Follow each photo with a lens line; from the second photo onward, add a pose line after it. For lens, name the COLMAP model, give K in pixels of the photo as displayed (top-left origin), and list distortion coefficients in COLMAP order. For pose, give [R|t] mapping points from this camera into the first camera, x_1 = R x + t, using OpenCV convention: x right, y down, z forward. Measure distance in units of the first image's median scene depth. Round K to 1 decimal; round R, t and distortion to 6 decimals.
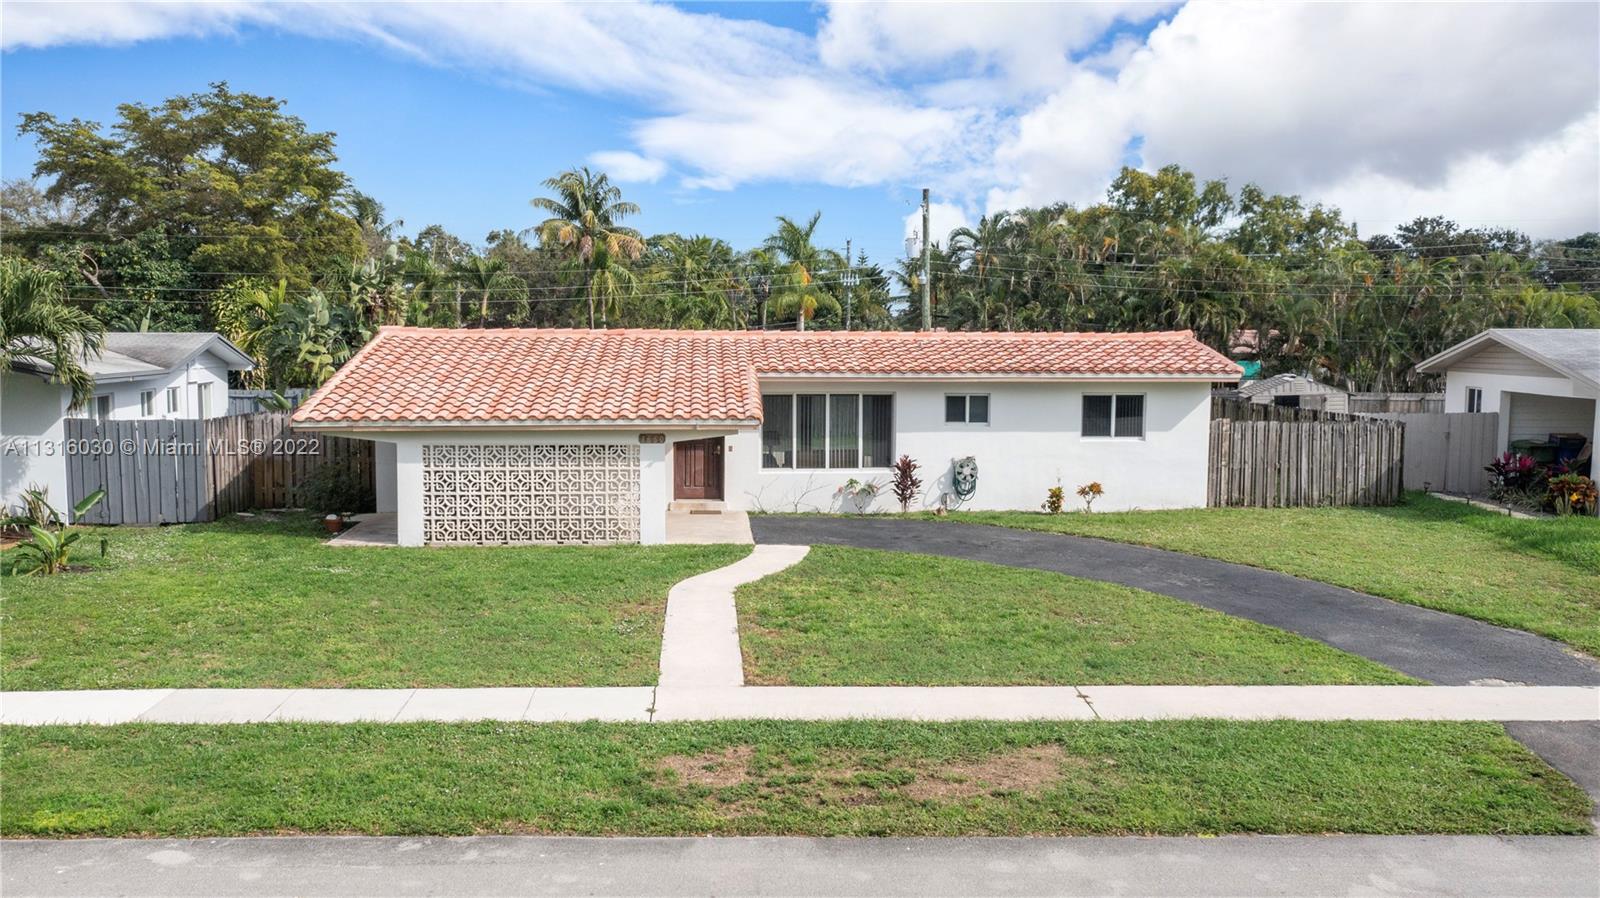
lens RADIAL K [[1272.5, 0, 807.2], [0, 1272.5, 454.0], [0, 0, 1]] dist [-0.013478, -0.007426]
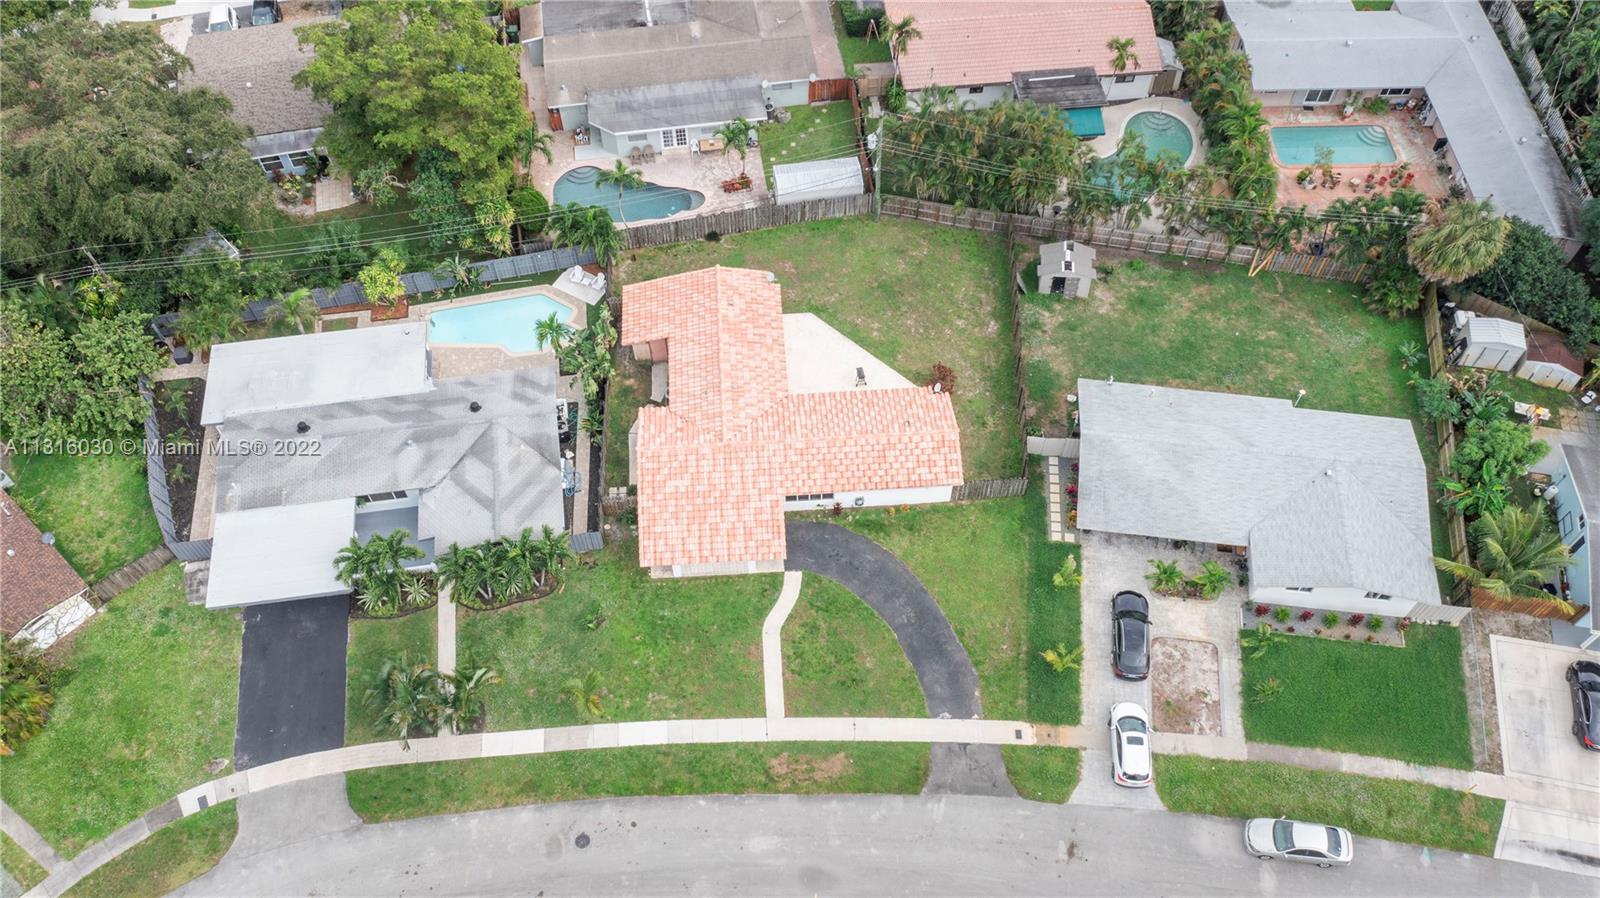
lens RADIAL K [[1256.5, 0, 804.1], [0, 1256.5, 455.8], [0, 0, 1]] dist [-0.013488, -0.003579]
pose [[0.999845, 0.011086, -0.013705, 0.049116], [0.003794, 0.623924, 0.781476, -2.624705], [0.017214, -0.781406, 0.623785, -0.746564]]
